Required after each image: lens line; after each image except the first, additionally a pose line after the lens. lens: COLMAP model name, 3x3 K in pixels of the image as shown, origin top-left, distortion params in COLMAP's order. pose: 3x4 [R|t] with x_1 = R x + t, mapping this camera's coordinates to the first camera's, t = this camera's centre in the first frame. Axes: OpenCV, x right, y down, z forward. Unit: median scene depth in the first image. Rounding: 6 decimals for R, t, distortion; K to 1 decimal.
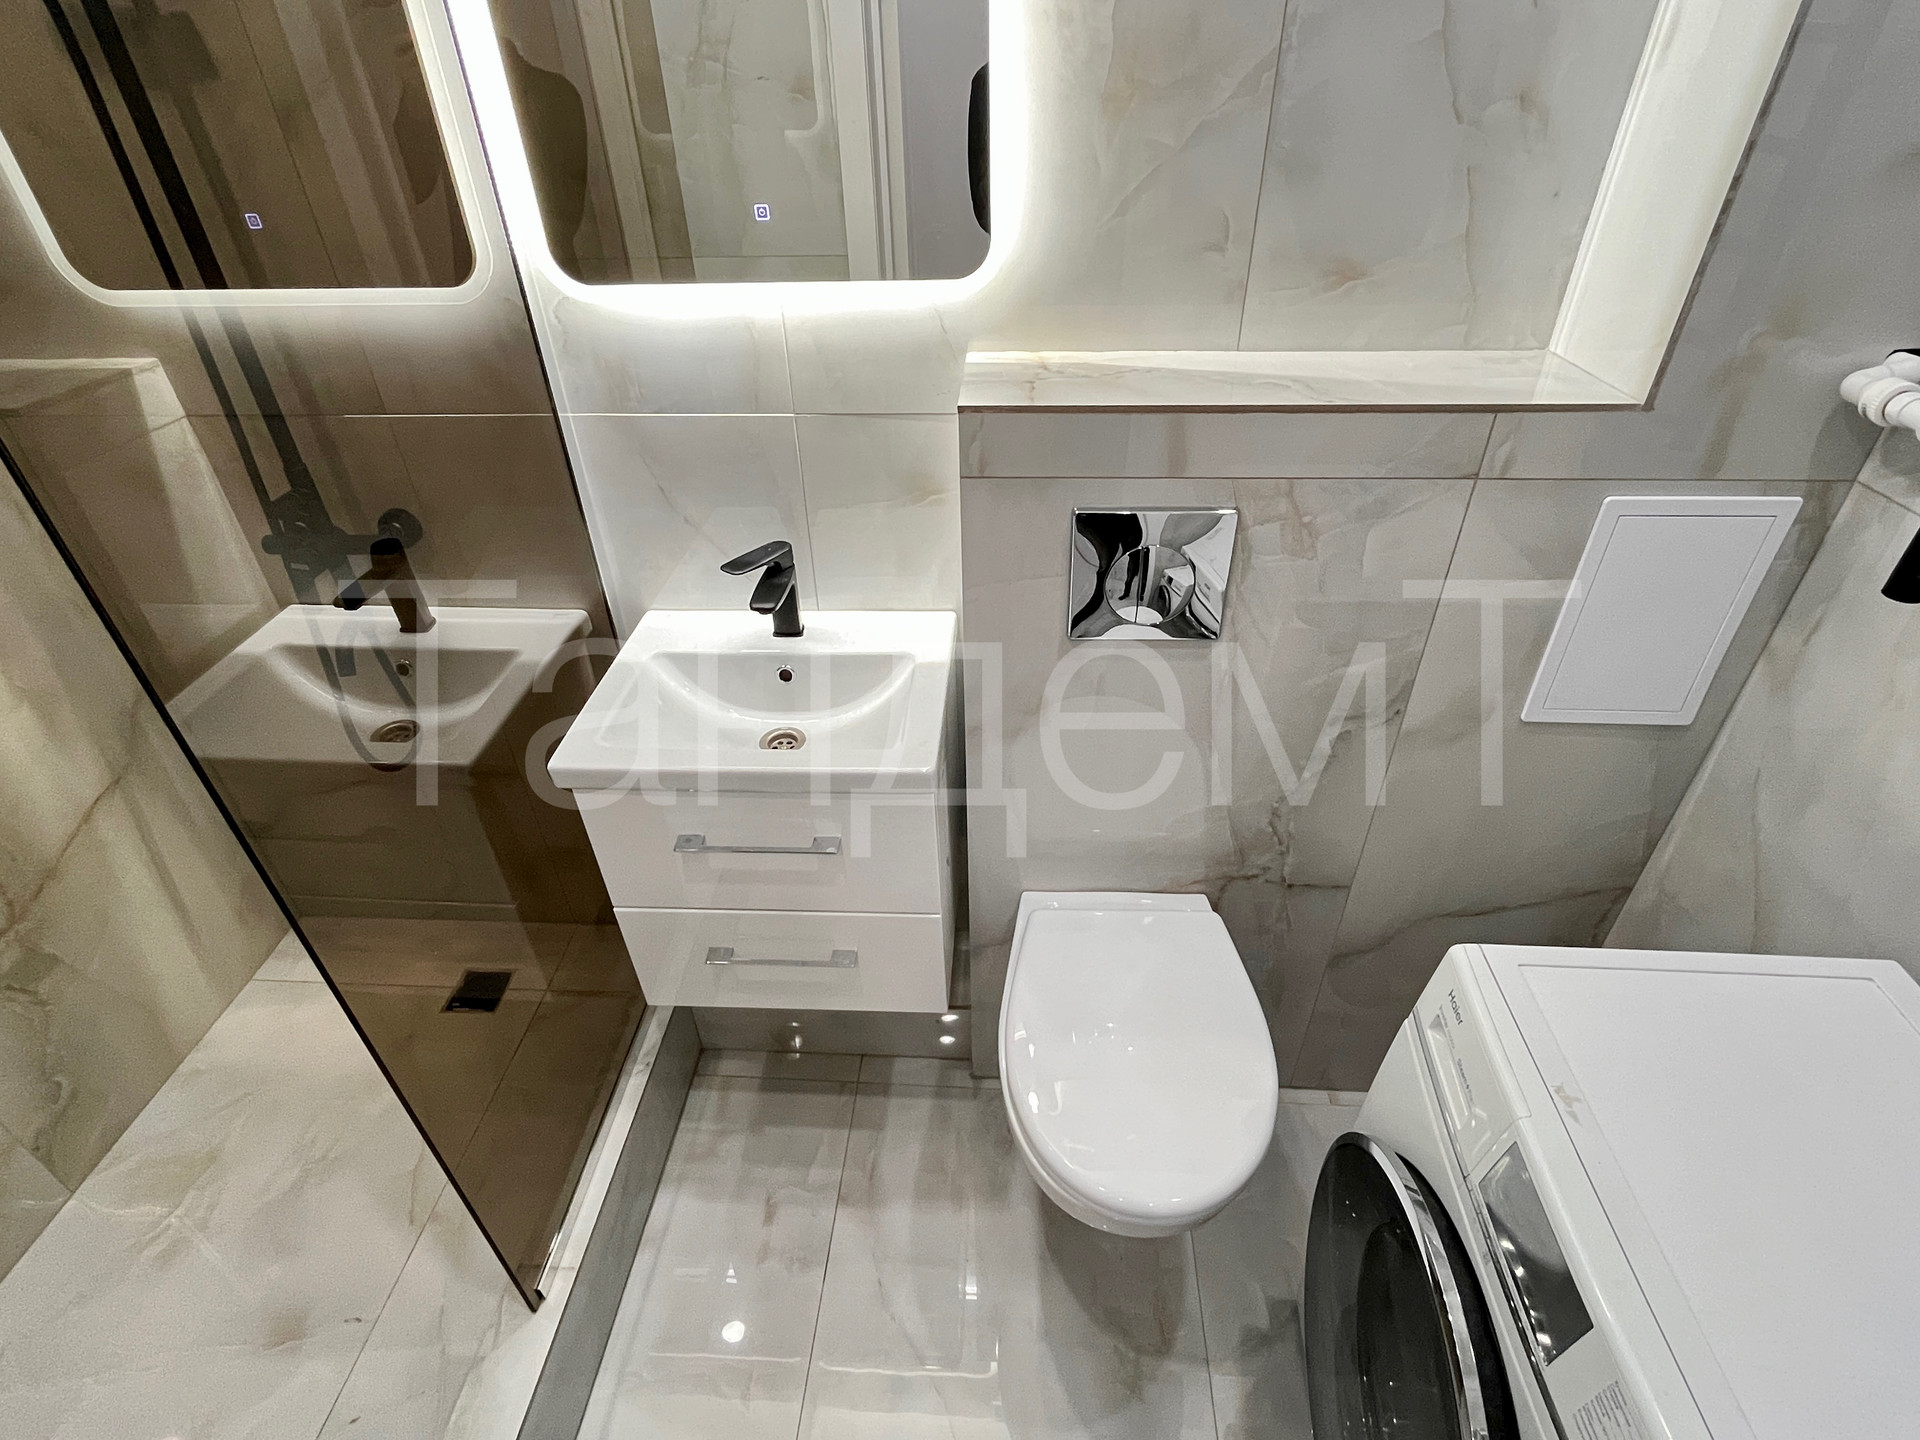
lens RADIAL K [[957.9, 0, 960.0], [0, 957.9, 720.0], [0, 0, 1]] dist [-0.004295, -0.000046]
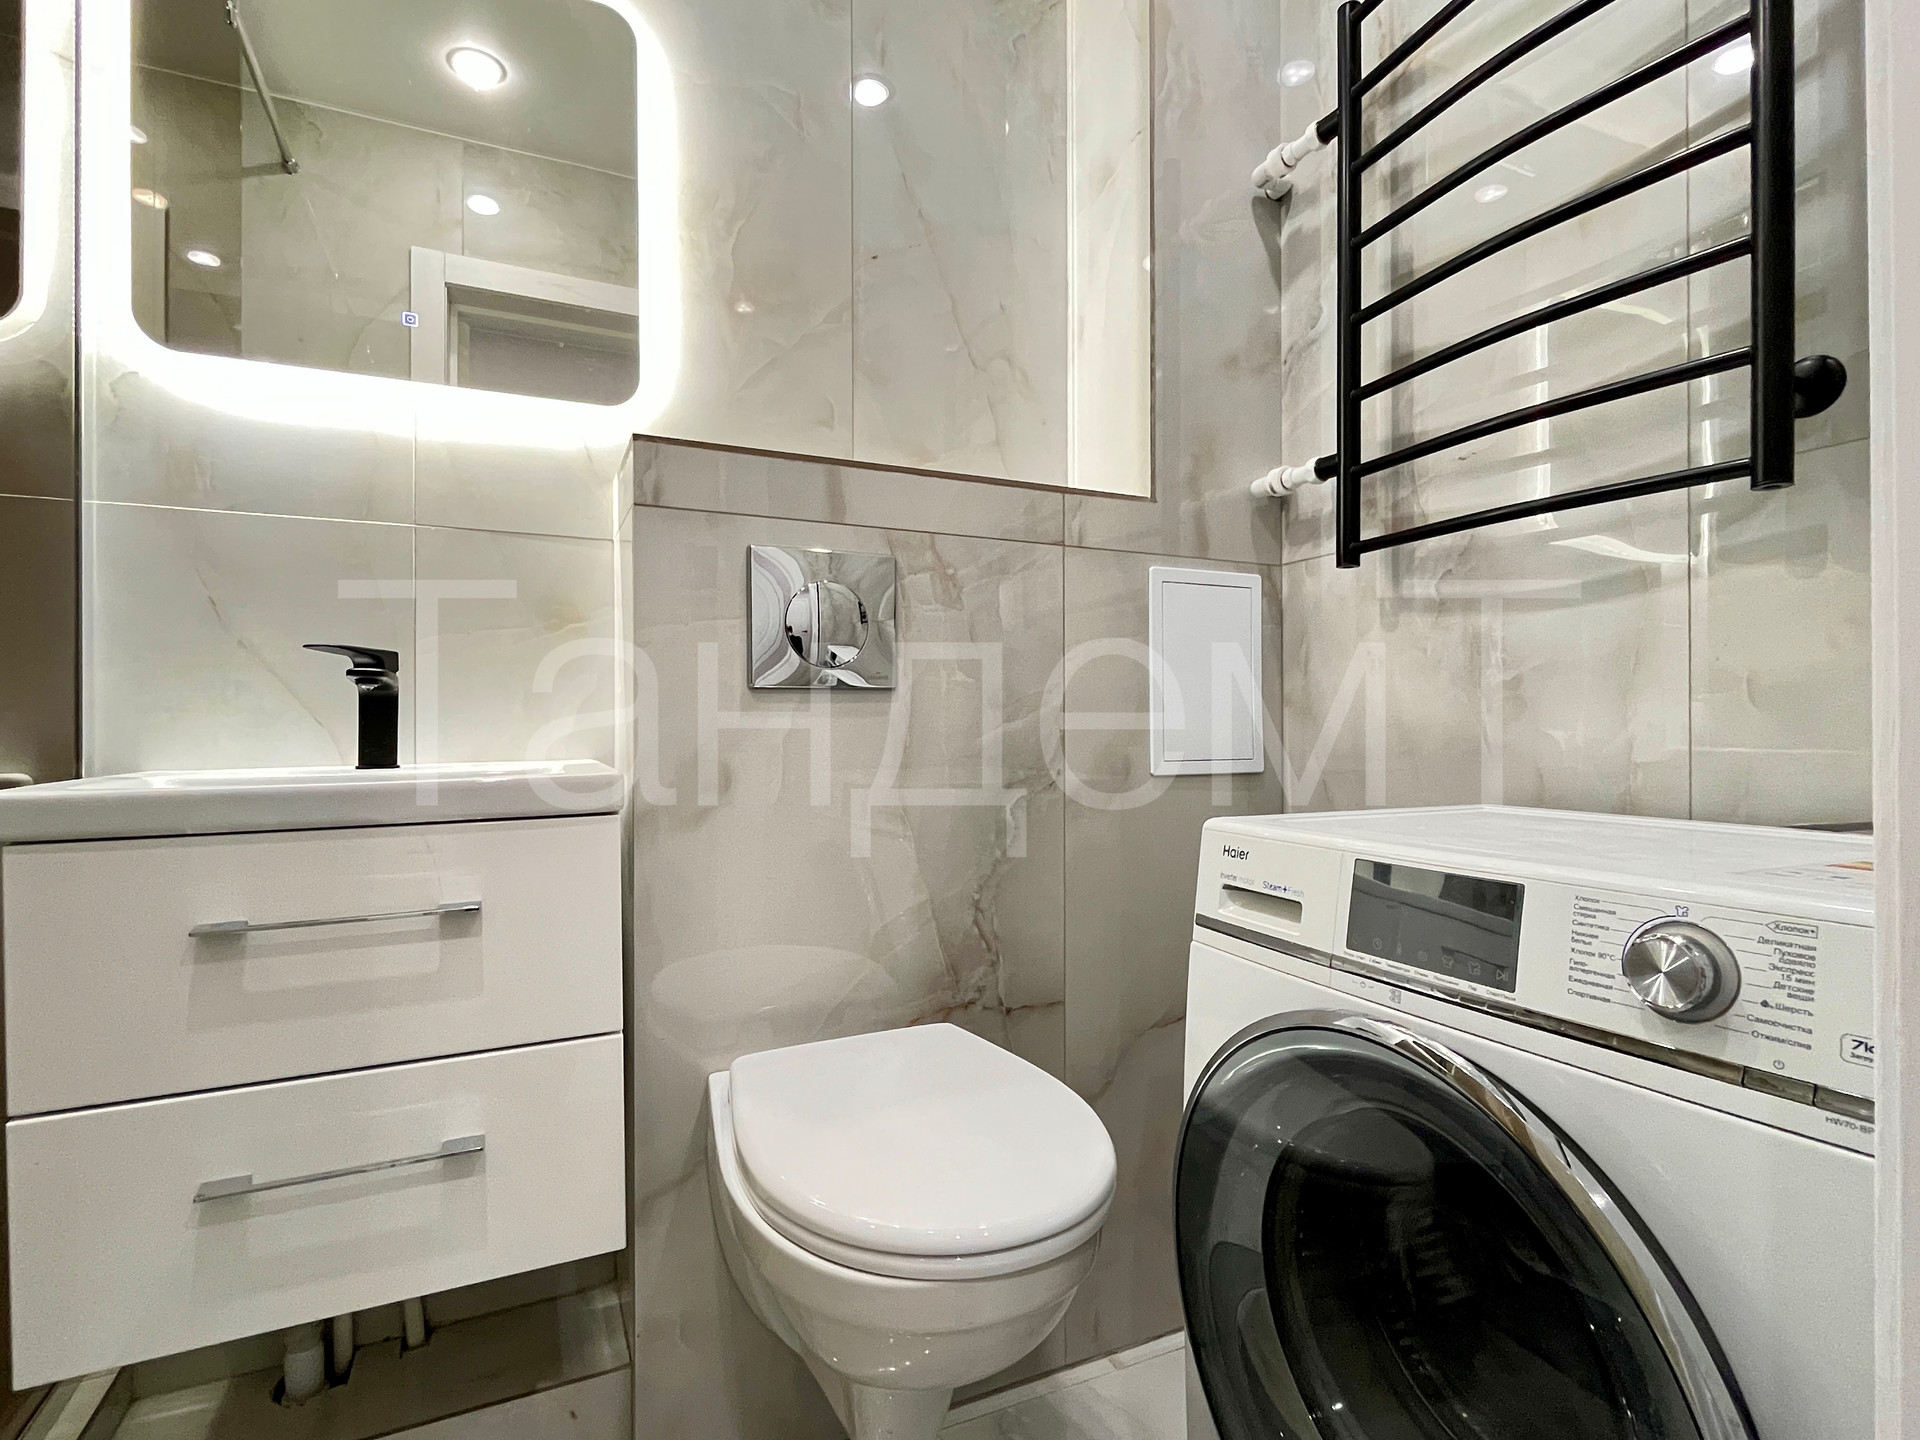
lens RADIAL K [[950.5, 0, 964.0], [0, 950.5, 726.4], [0, 0, 1]] dist [-0.001494, -0.000647]
pose [[0.878113, 0.018030, 0.478113, -0.145447], [0.267309, 0.810297, -0.521502, 0.473439], [-0.396816, 0.585742, 0.706713, 0.255851]]
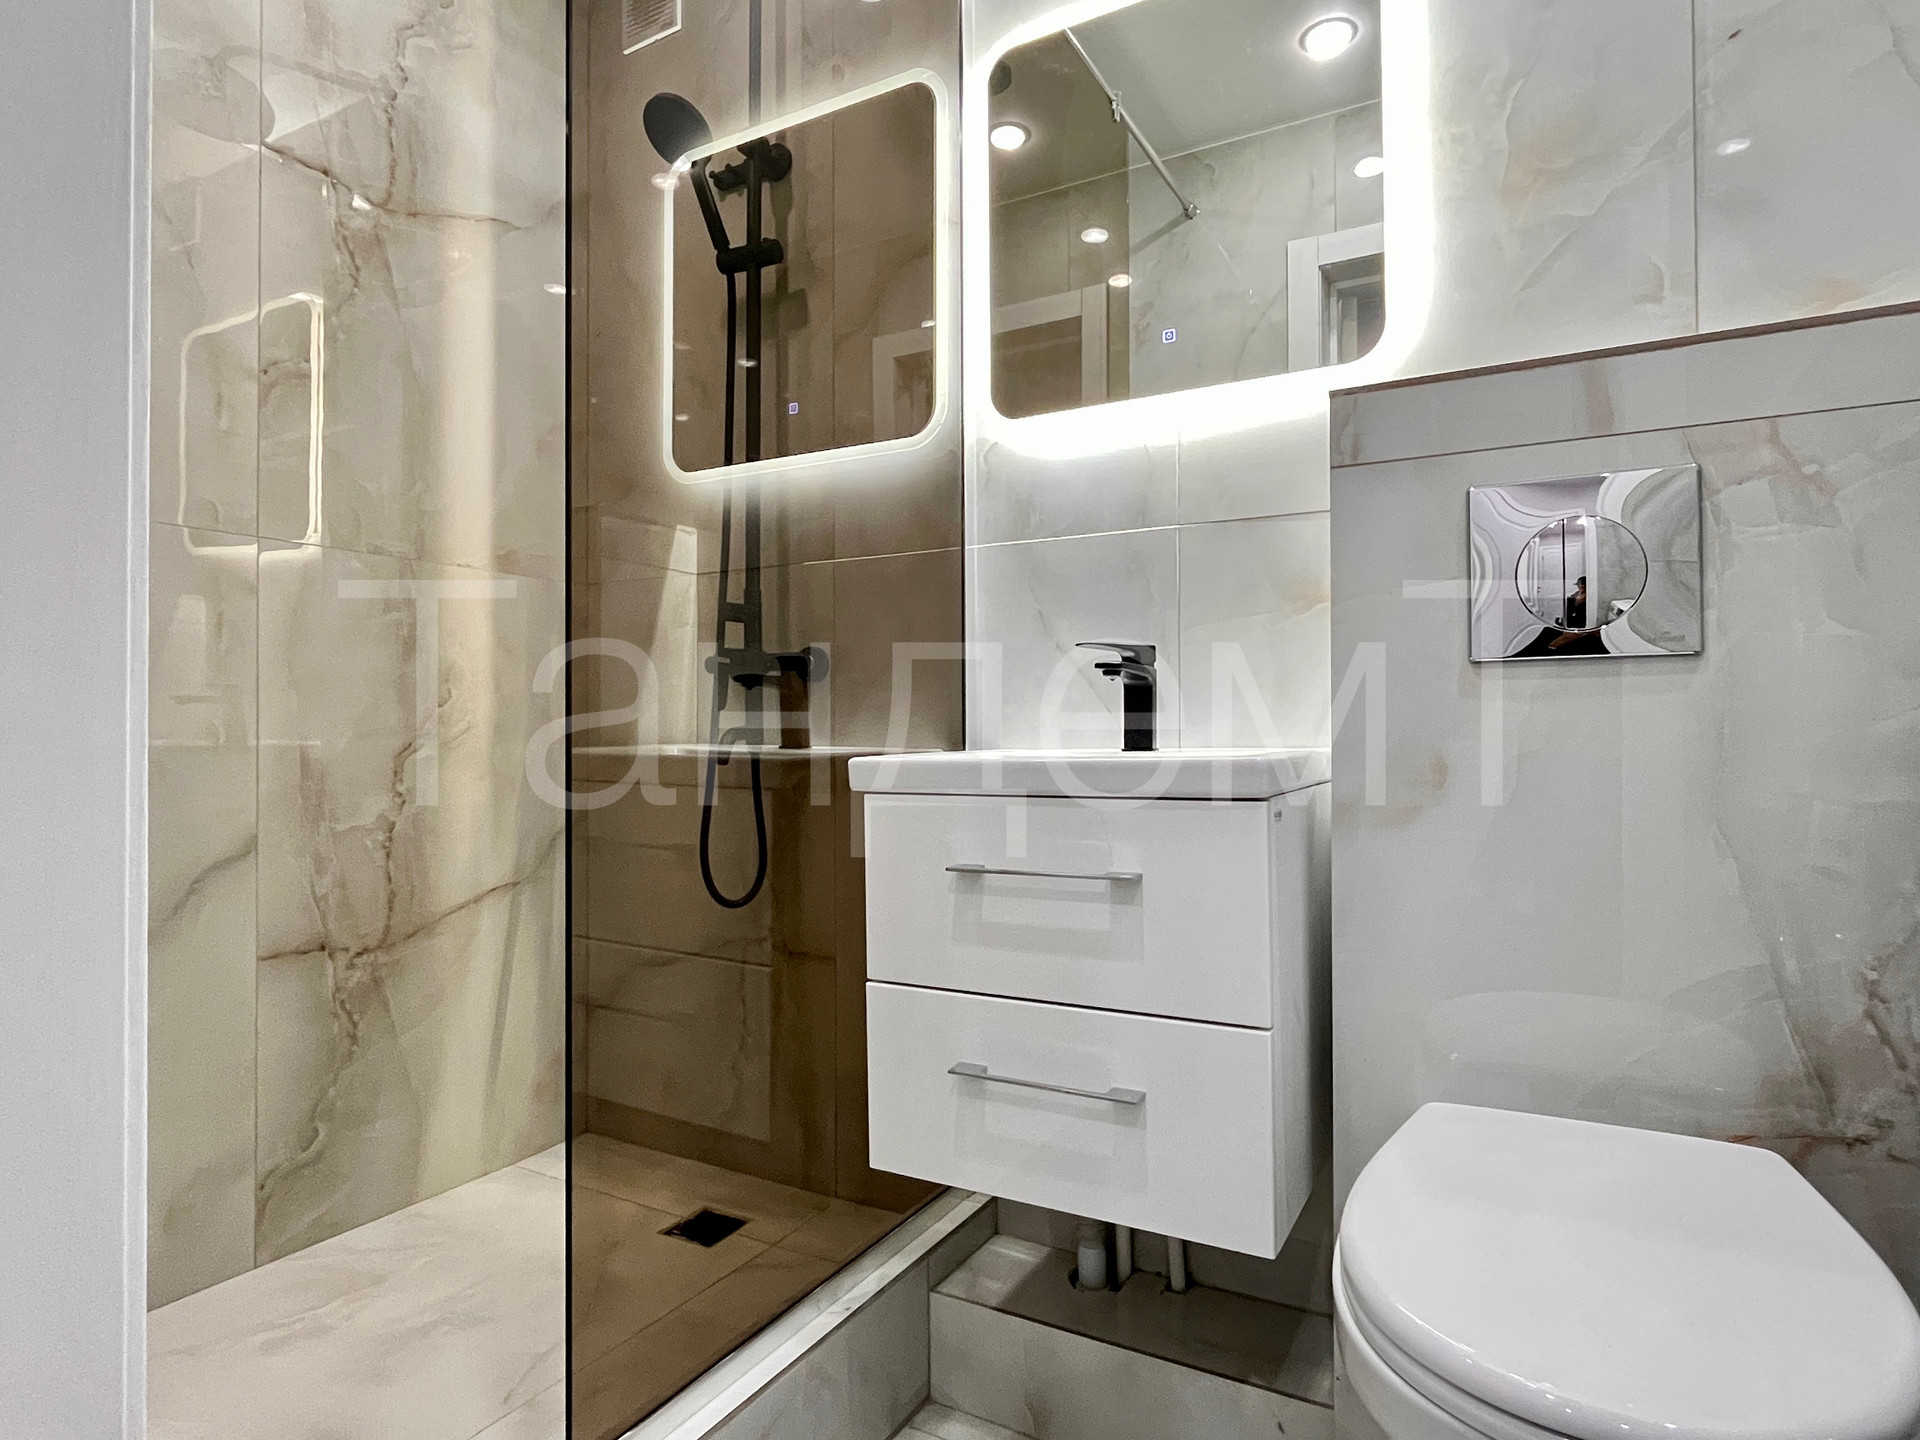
lens RADIAL K [[1065.7, 0, 955.5], [0, 1065.7, 719.9], [0, 0, 1]] dist [-0.000412, 0.000223]
pose [[0.896089, 0.014205, -0.443648, 0.116908], [-0.270874, 0.809305, -0.521203, 0.497539], [0.351642, 0.587217, 0.729057, 0.231756]]
